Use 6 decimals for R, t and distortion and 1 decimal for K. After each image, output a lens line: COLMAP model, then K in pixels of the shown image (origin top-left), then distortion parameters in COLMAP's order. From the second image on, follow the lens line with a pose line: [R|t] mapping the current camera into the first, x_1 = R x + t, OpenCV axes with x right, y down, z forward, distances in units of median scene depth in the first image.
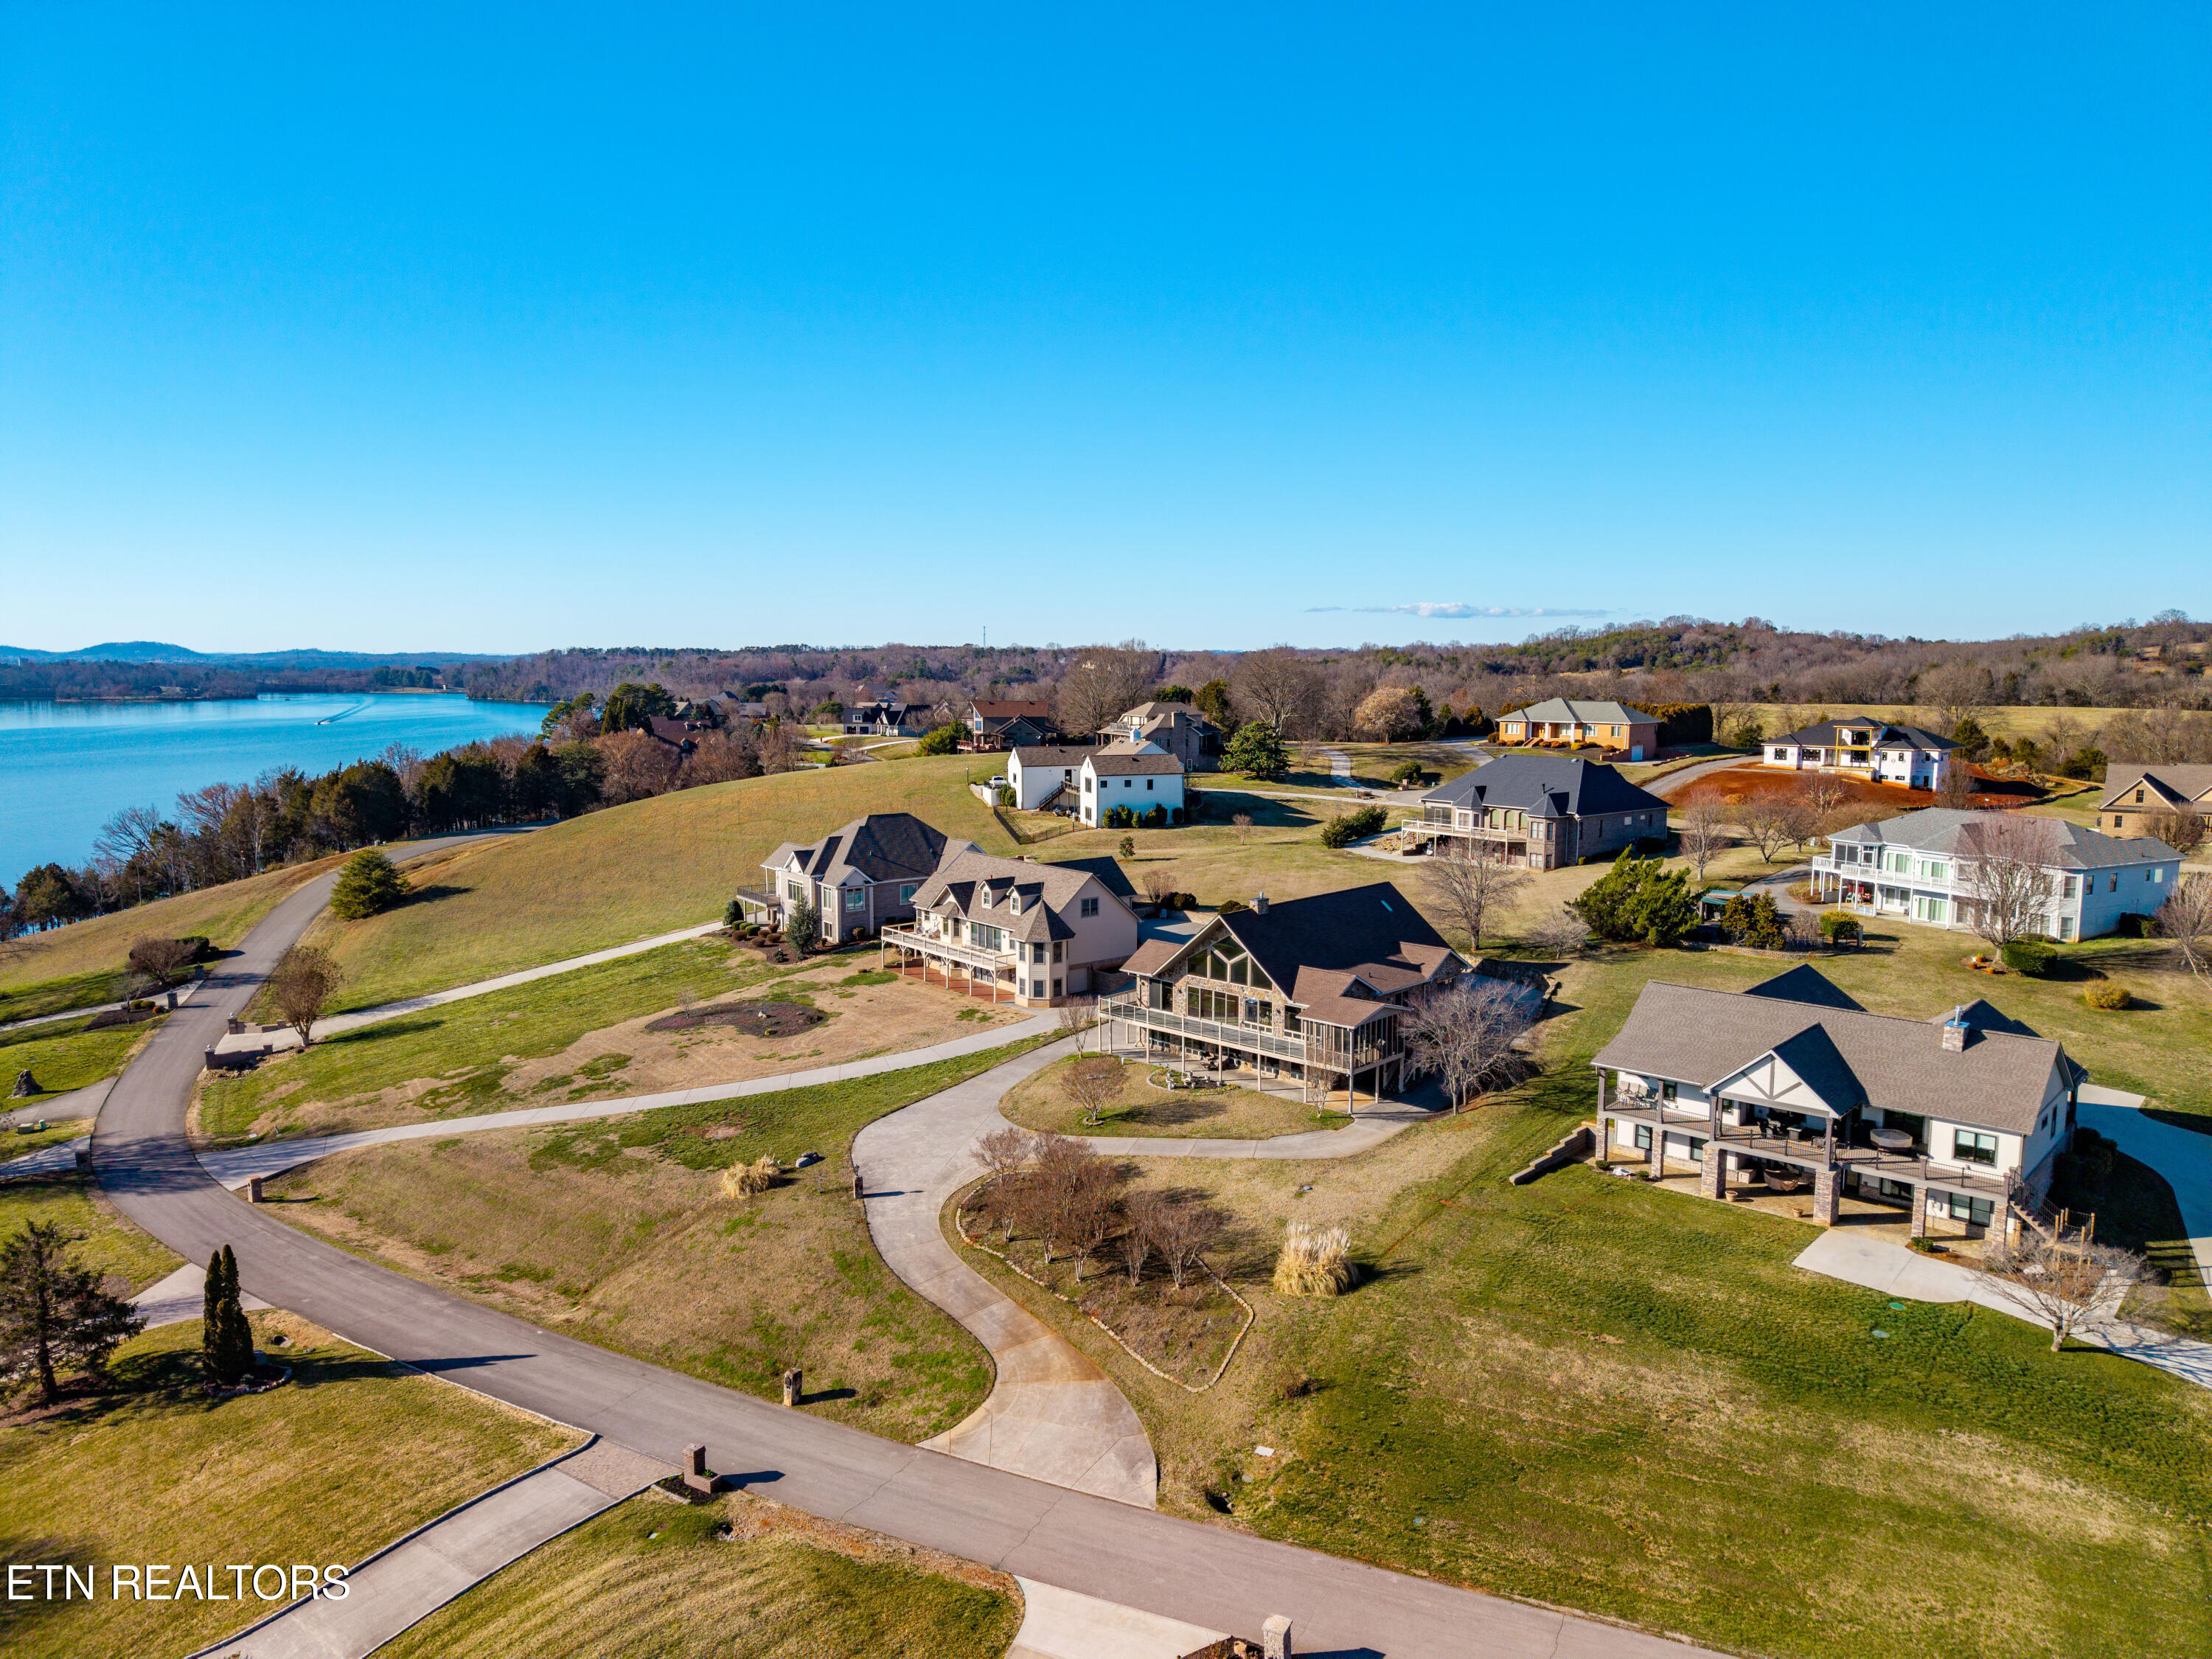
lens RADIAL K [[1478.0, 0, 1115.9], [0, 1478.0, 822.0], [0, 0, 1]] dist [0.036702, -0.034575]
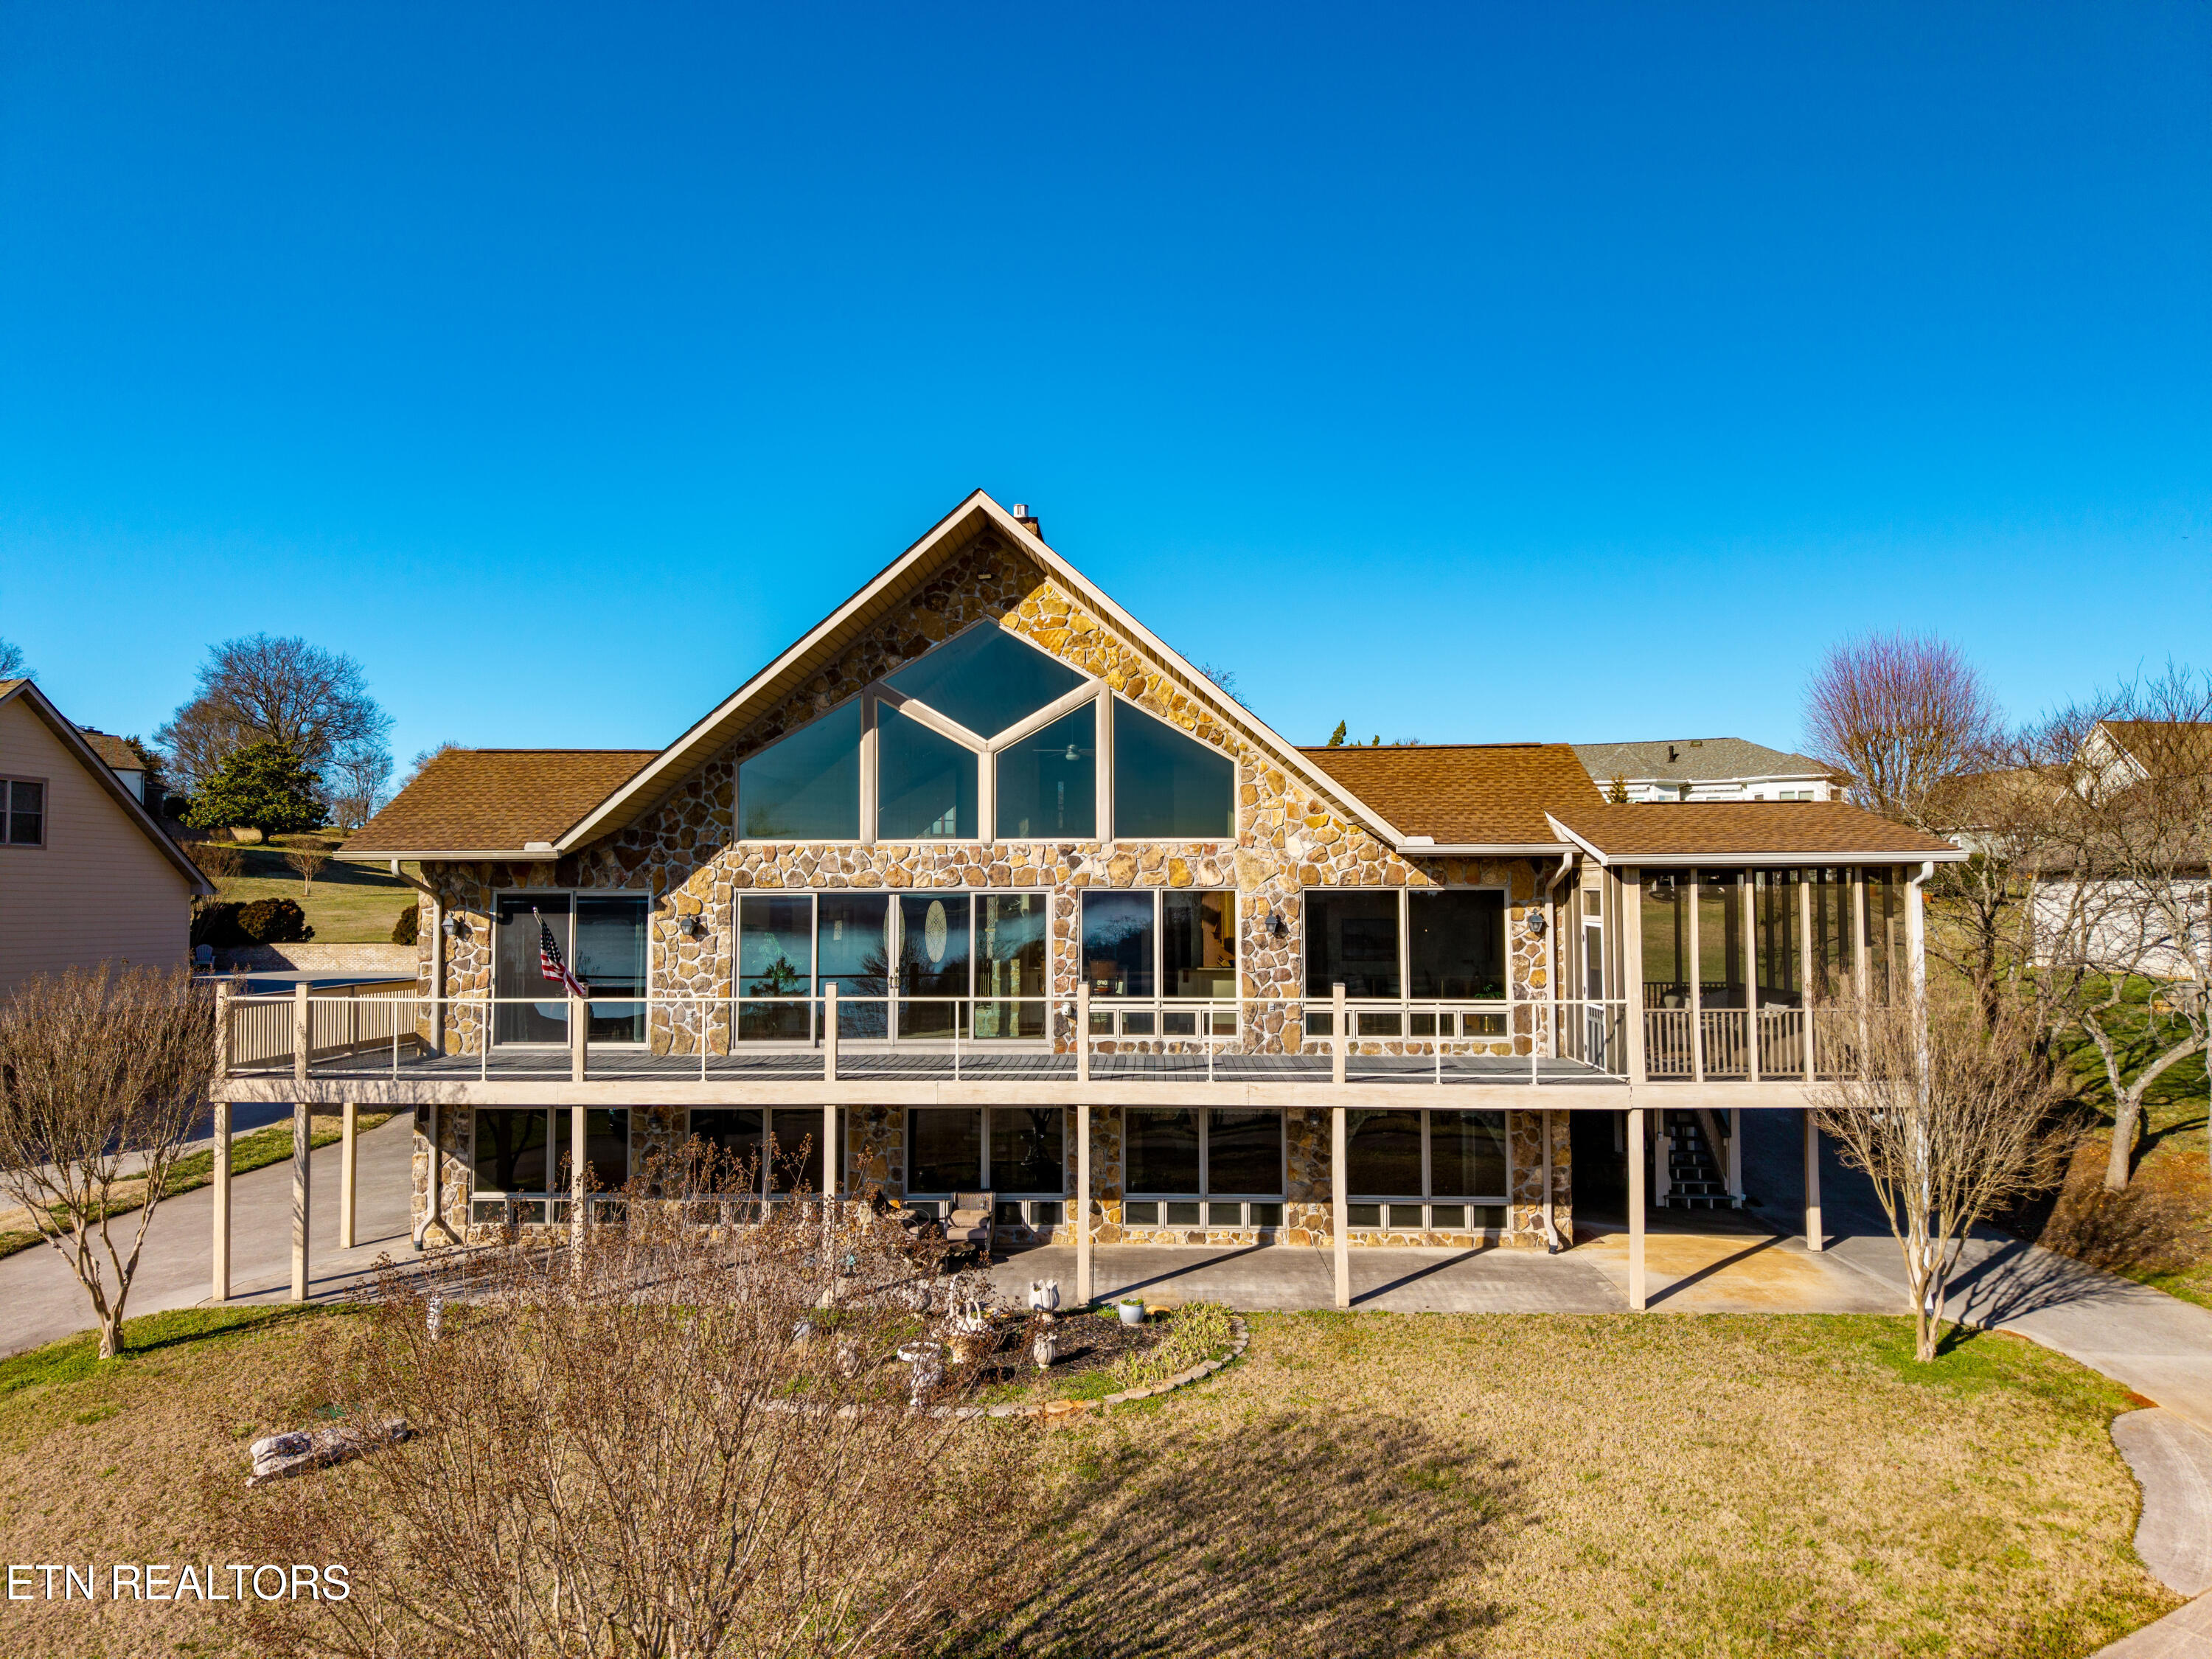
lens RADIAL K [[1478.0, 0, 1096.1], [0, 1478.0, 799.0], [0, 0, 1]] dist [0.036702, -0.034575]
pose [[0.770399, 0.039962, 0.636309, -0.047390], [0.073692, 0.985763, -0.151130, 0.131446], [-0.633289, 0.163321, 0.756486, 0.792646]]
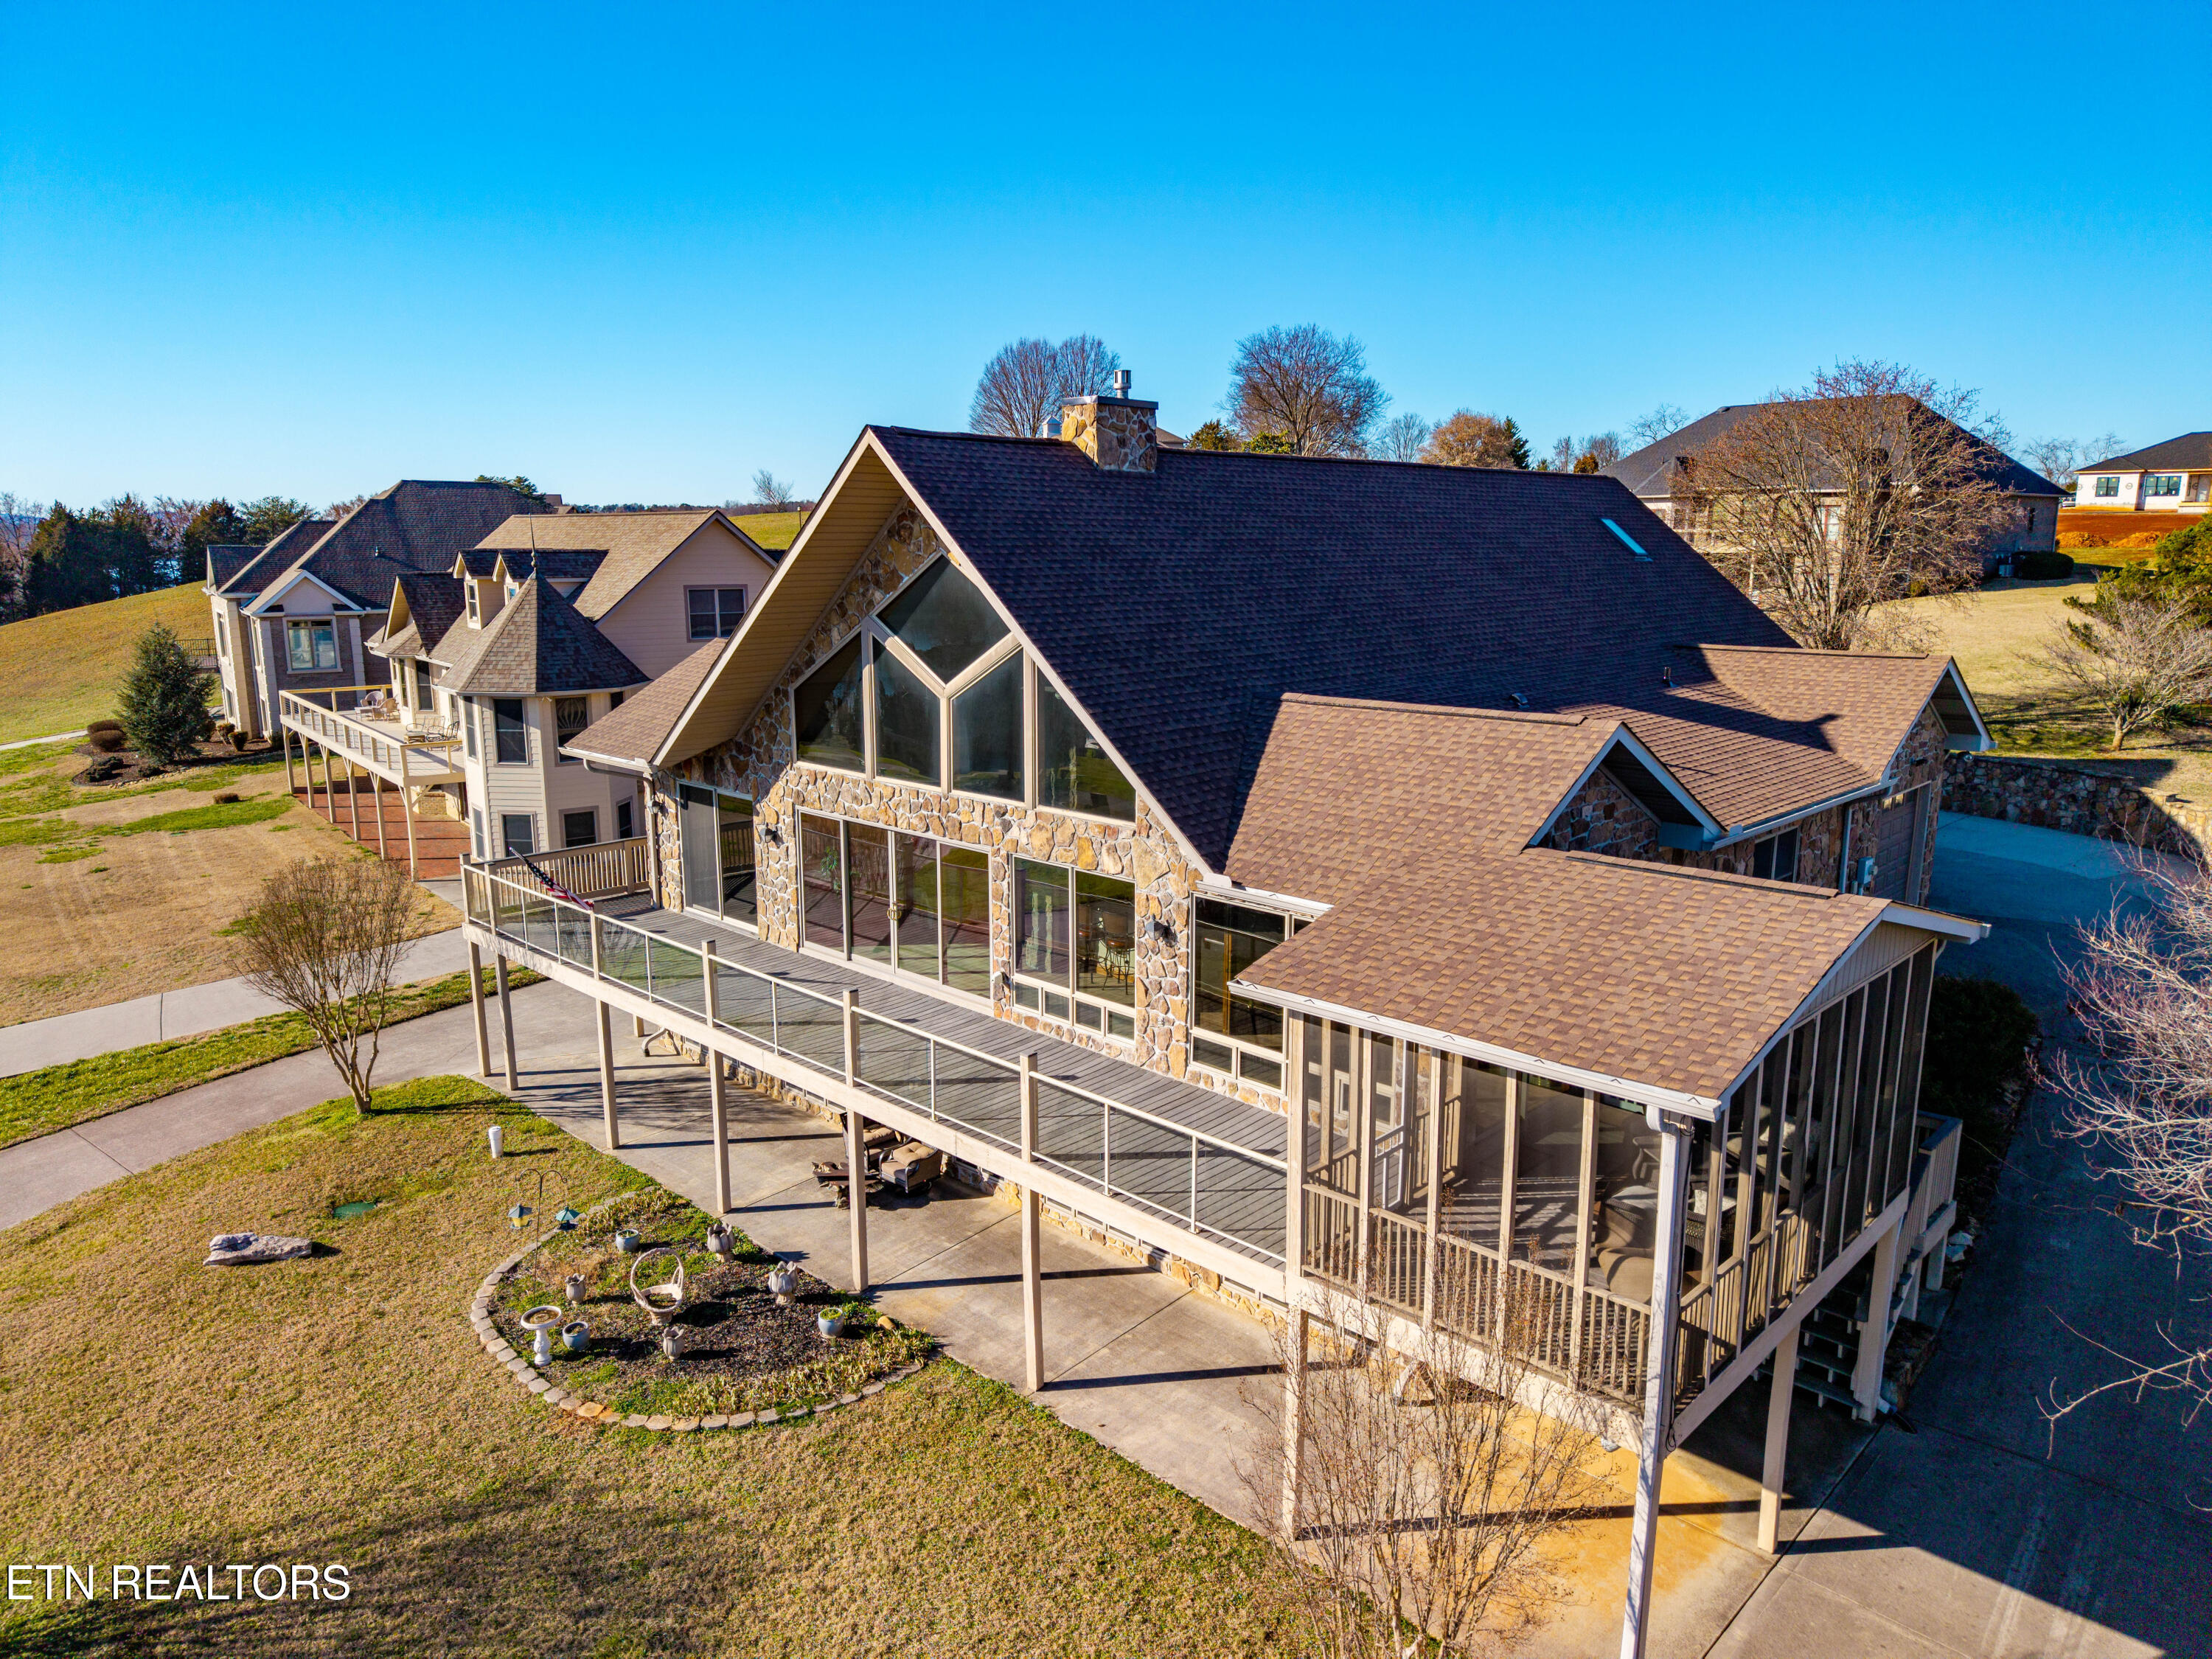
lens RADIAL K [[1478.0, 0, 1115.0], [0, 1478.0, 814.3], [0, 0, 1]] dist [0.036702, -0.034575]
pose [[0.999738, 0.005157, -0.022306, 0.100753], [-0.003408, 0.996969, 0.077723, 0.092233], [0.022639, -0.077626, 0.996725, 0.762070]]
